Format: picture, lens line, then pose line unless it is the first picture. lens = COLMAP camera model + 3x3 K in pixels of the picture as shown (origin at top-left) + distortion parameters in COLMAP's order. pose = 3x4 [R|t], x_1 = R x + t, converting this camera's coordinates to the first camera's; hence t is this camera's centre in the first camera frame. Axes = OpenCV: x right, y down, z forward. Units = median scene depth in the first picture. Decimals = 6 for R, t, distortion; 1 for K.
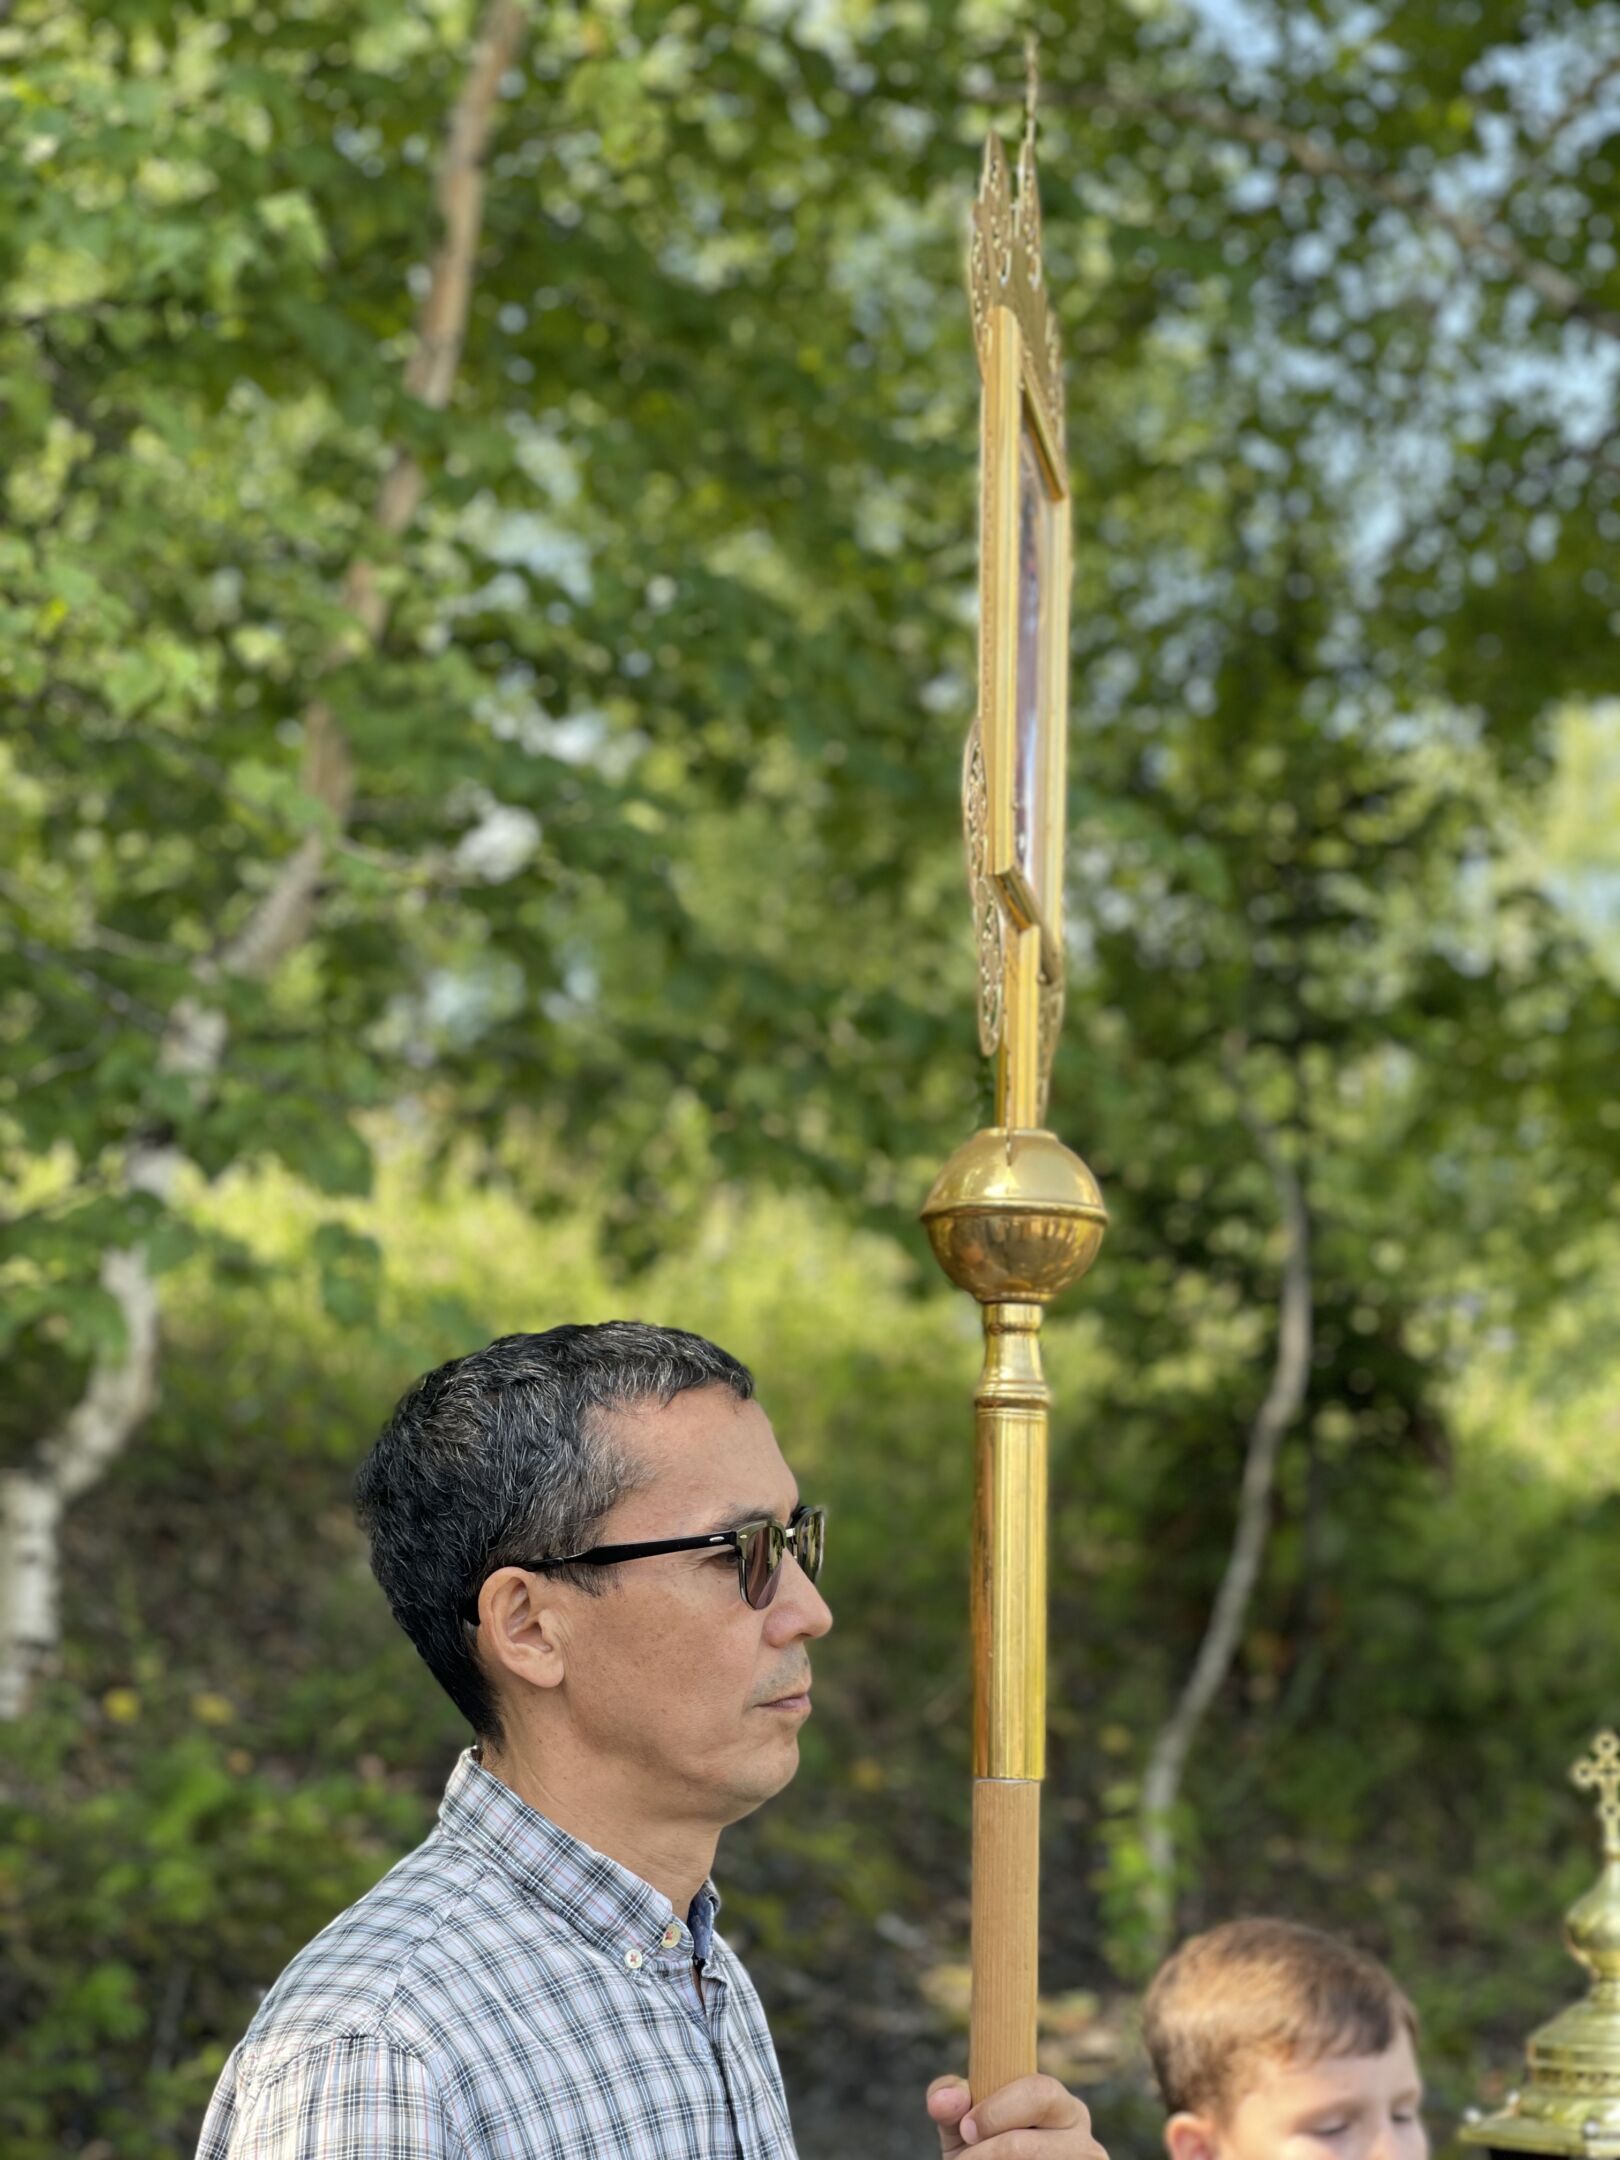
lens RADIAL K [[3977.5, 0, 808.1], [0, 3977.5, 1076.2], [0, 0, 1]] dist [0.175776, 0.000000]
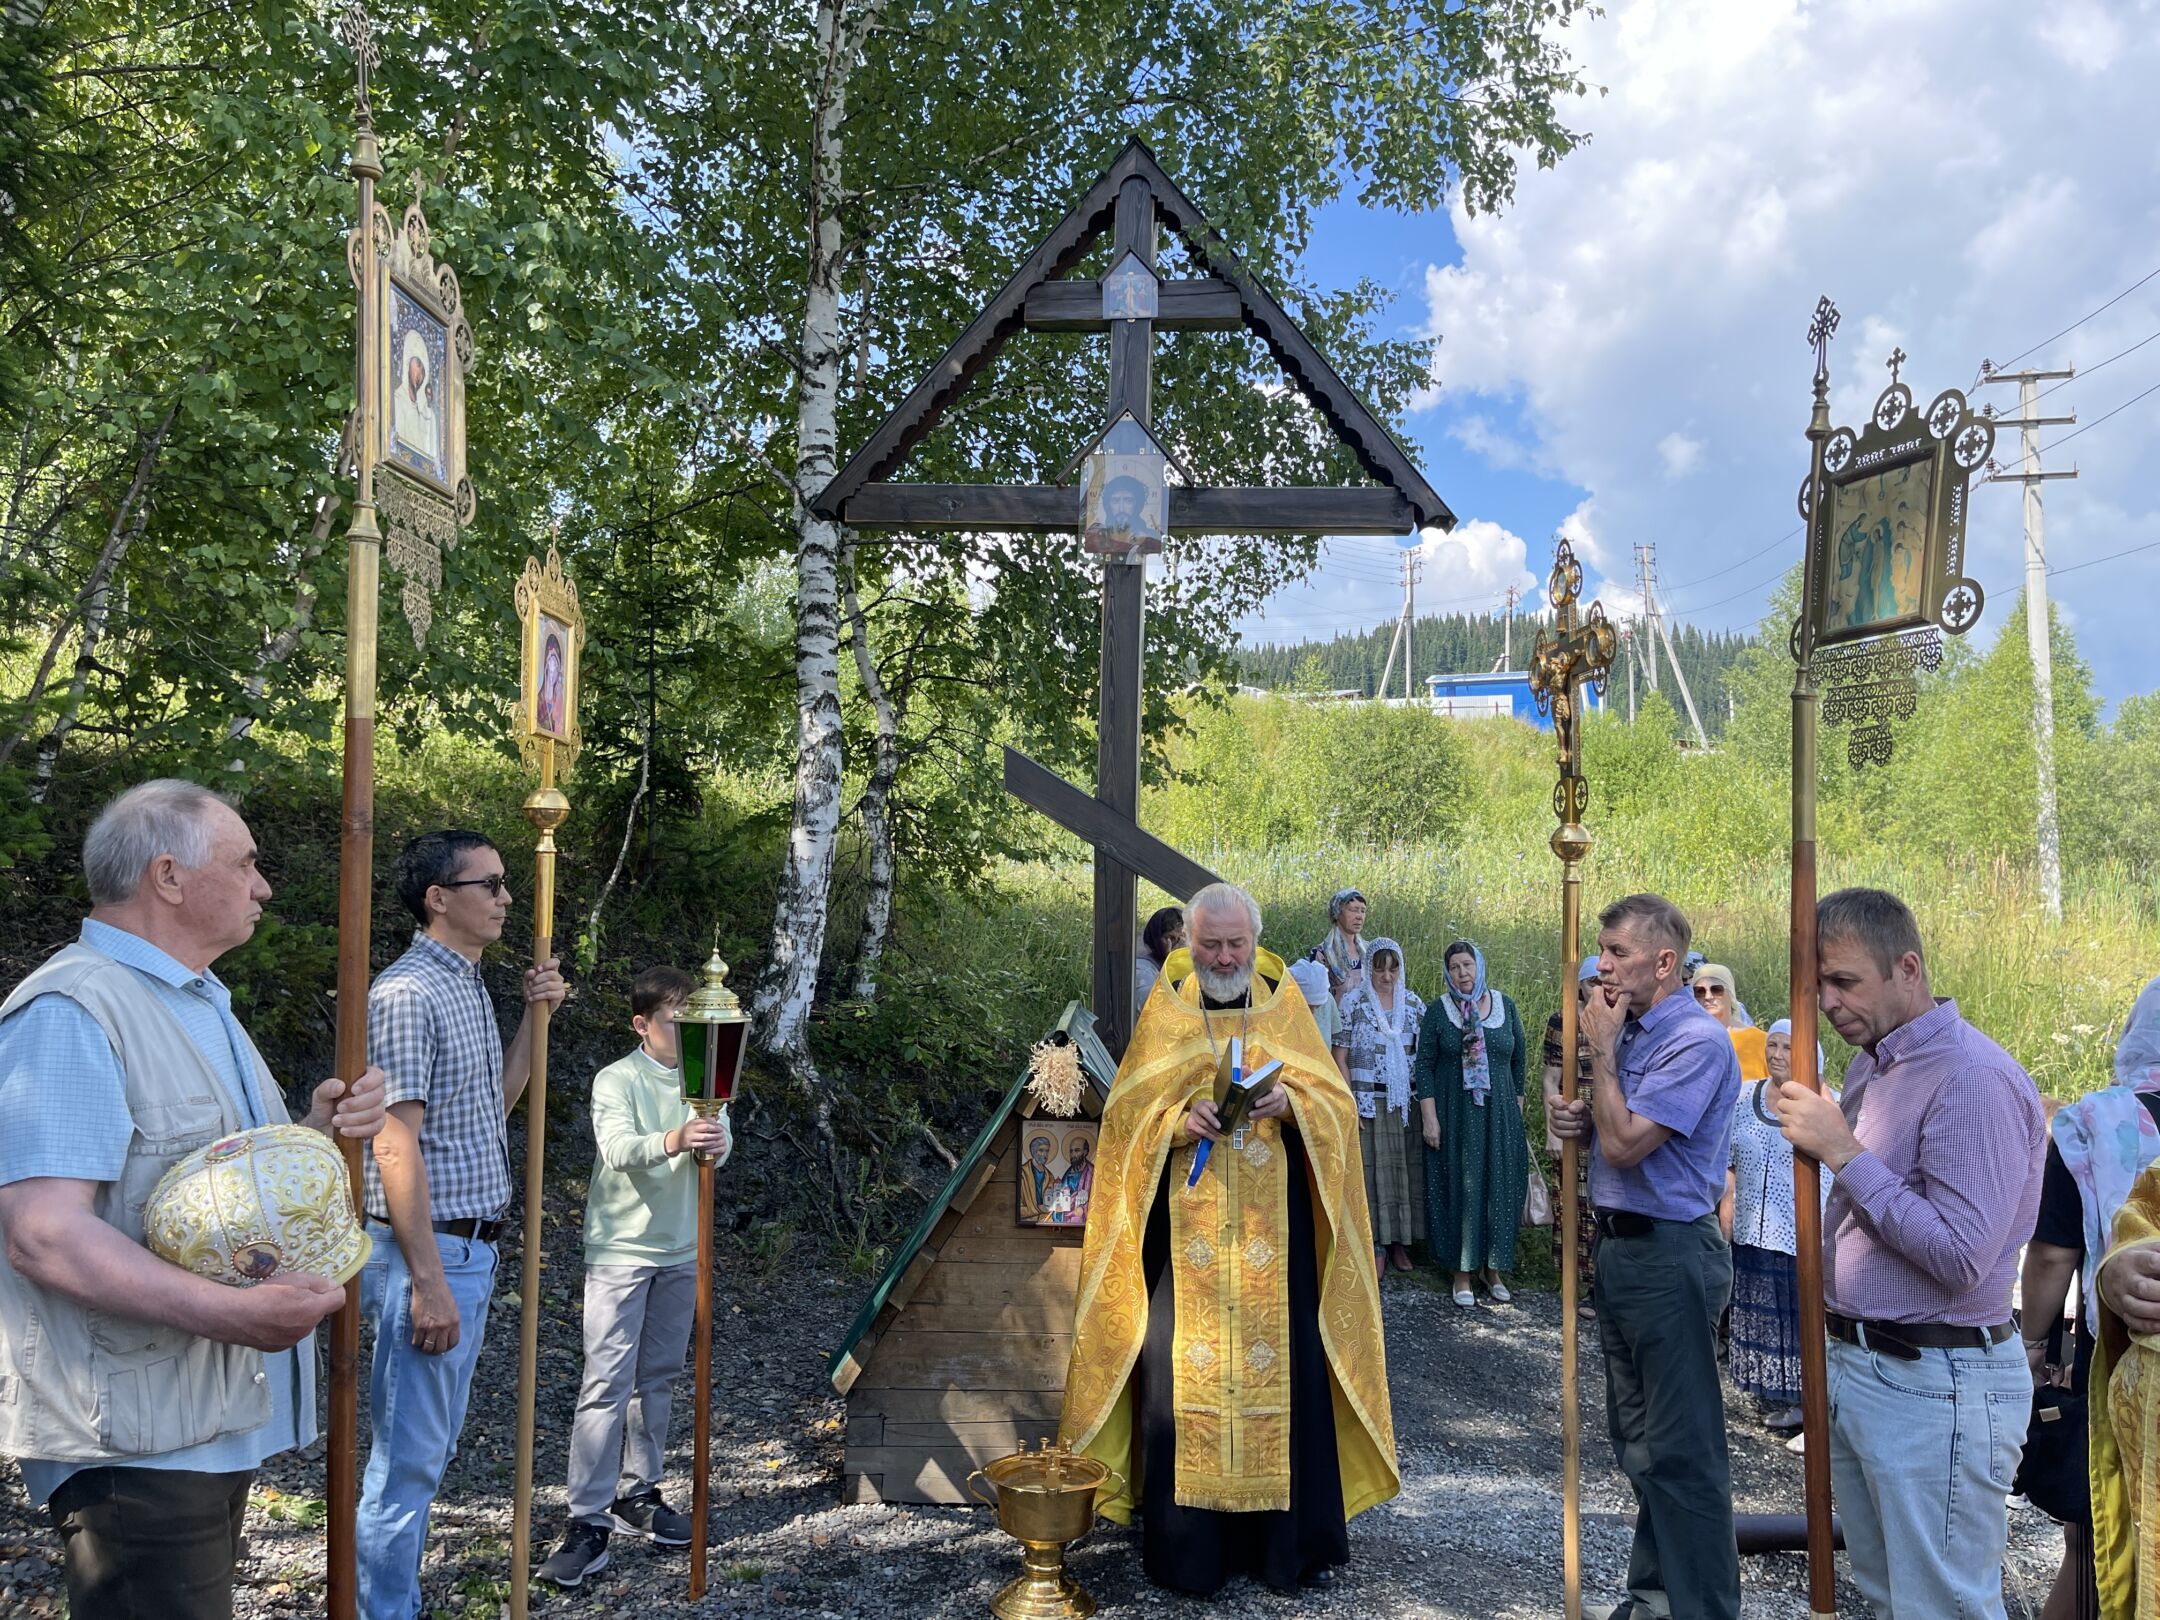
lens RADIAL K [[1630.5, 0, 1088.2], [0, 1630.5, 803.2], [0, 0, 1]] dist [0.057549, -0.057113]
pose [[0.930453, 0.014815, 0.366111, -0.019920], [-0.057217, 0.992800, 0.105239, -0.059043], [-0.361915, -0.118867, 0.924601, -0.270546]]
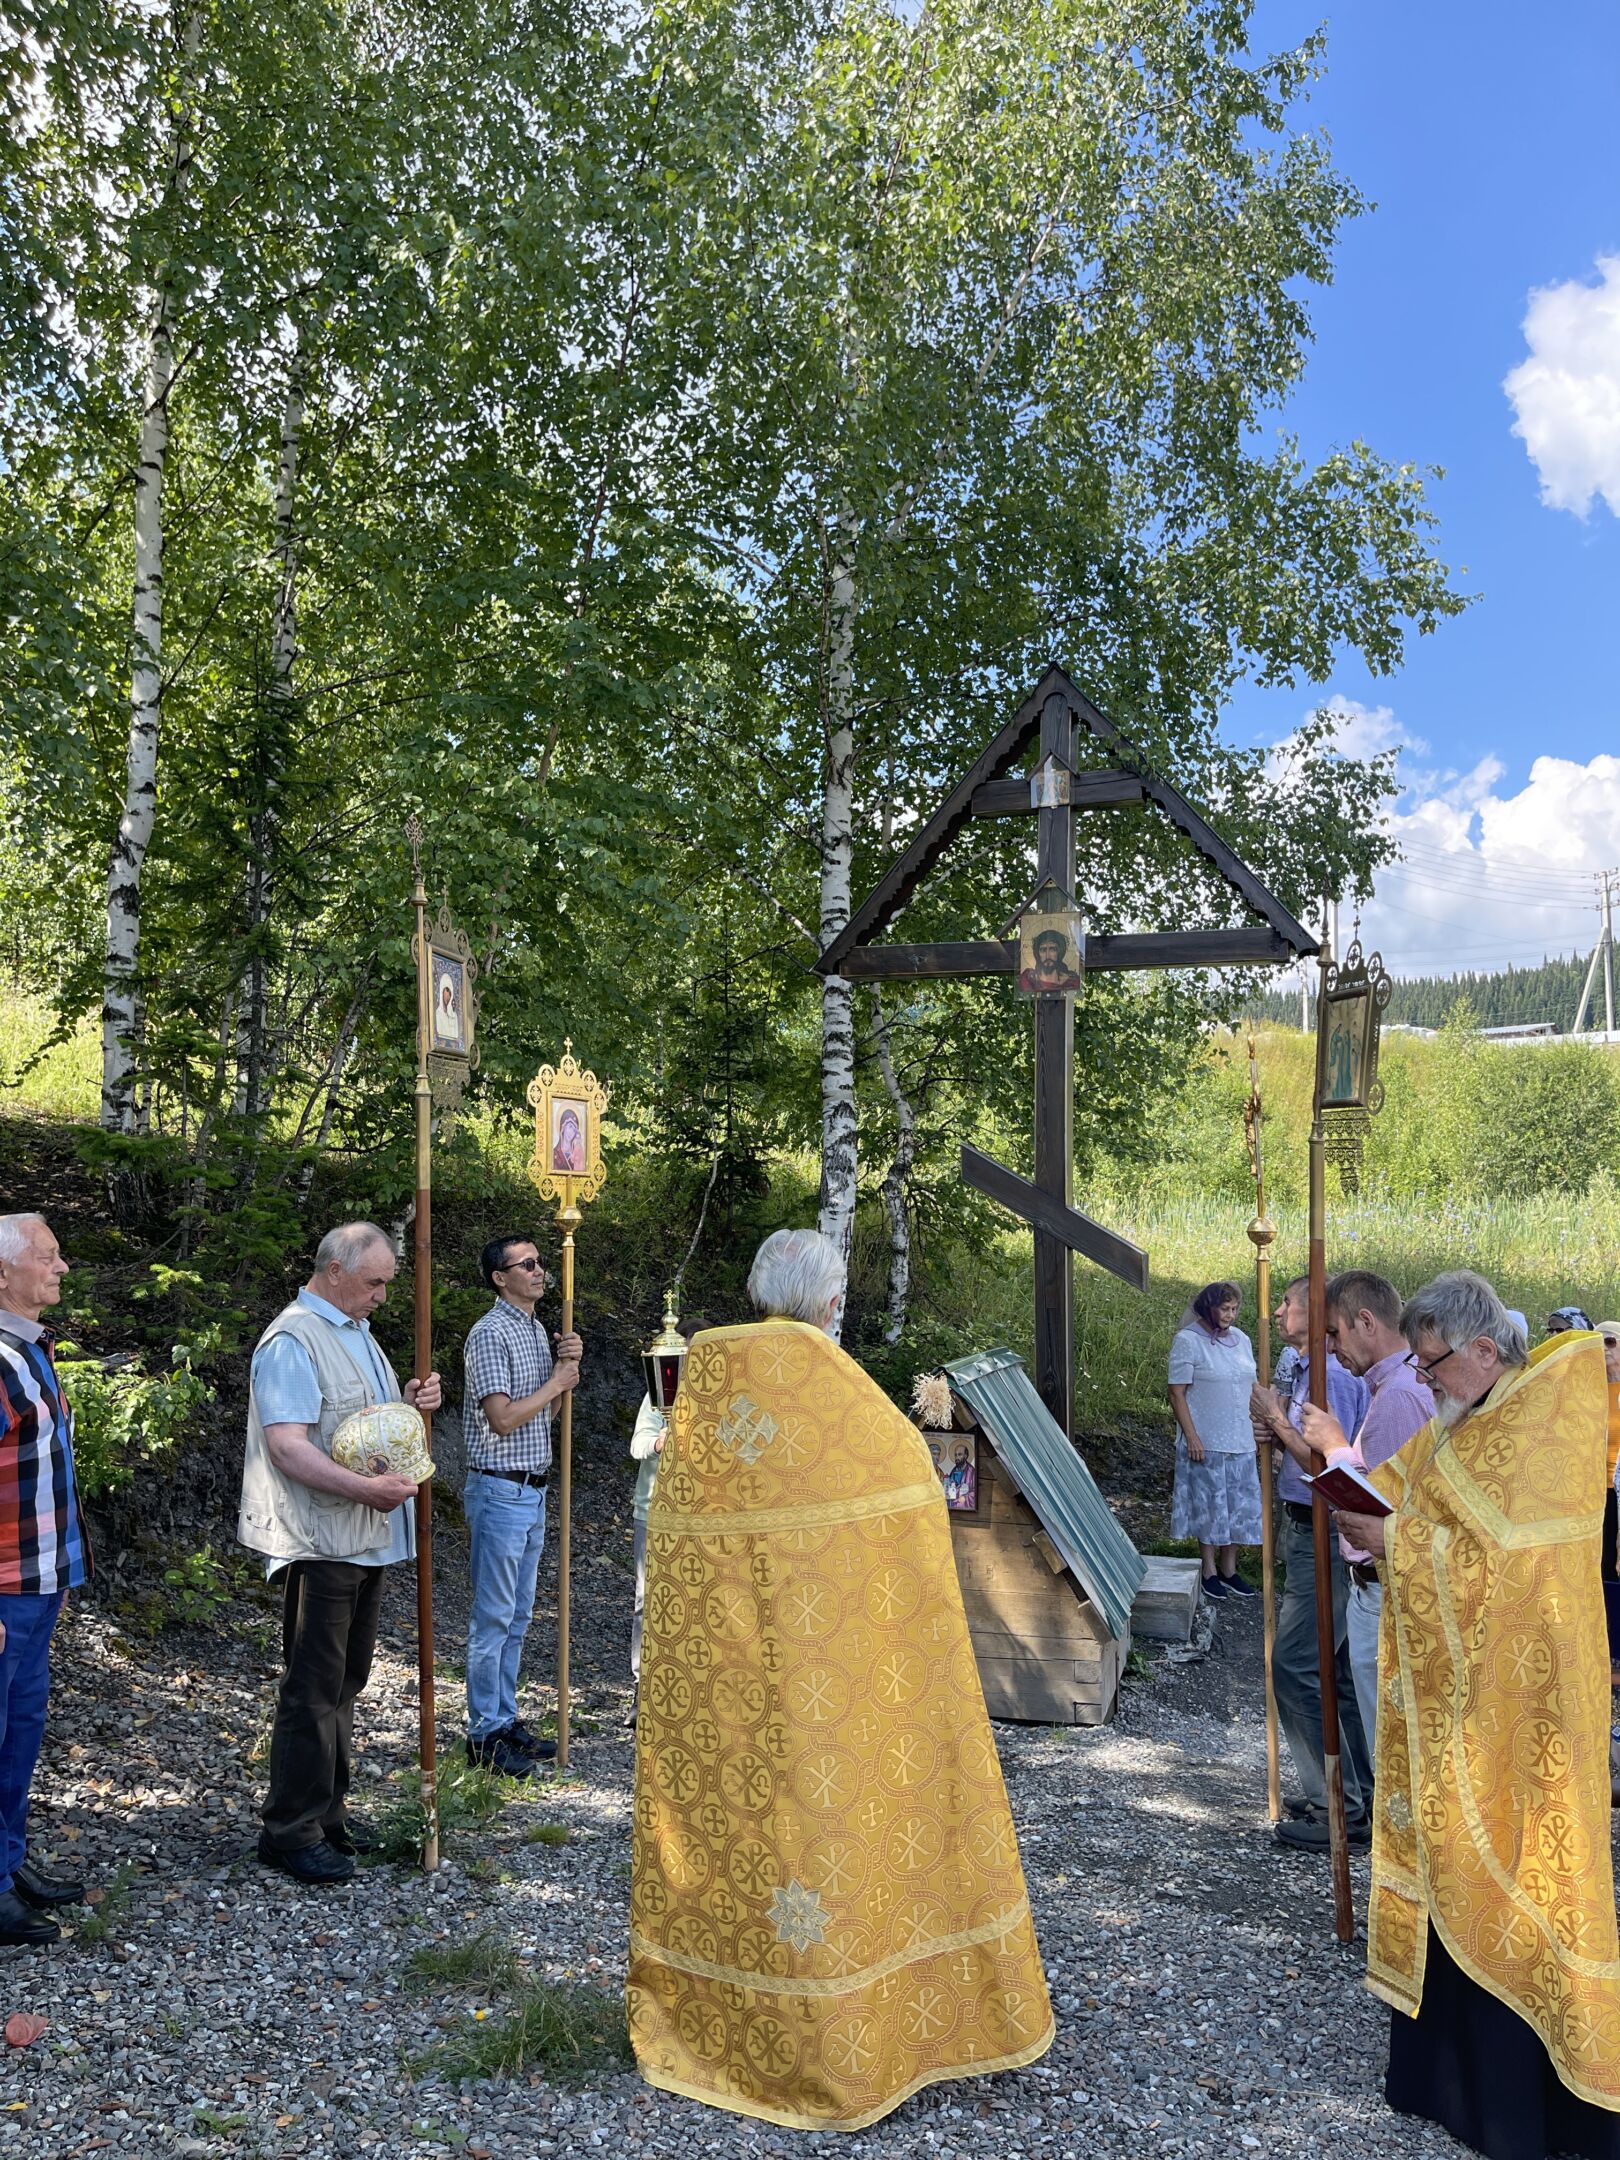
lens RADIAL K [[1635.4, 0, 822.5], [0, 1635.4, 1075.9], [0, 0, 1]] dist [0.064417, -0.079161]
pose [[0.994517, -0.003895, 0.104501, 0.054676], [-0.003036, 0.997809, 0.066087, -0.123689], [-0.104529, -0.066042, 0.992327, -0.576104]]
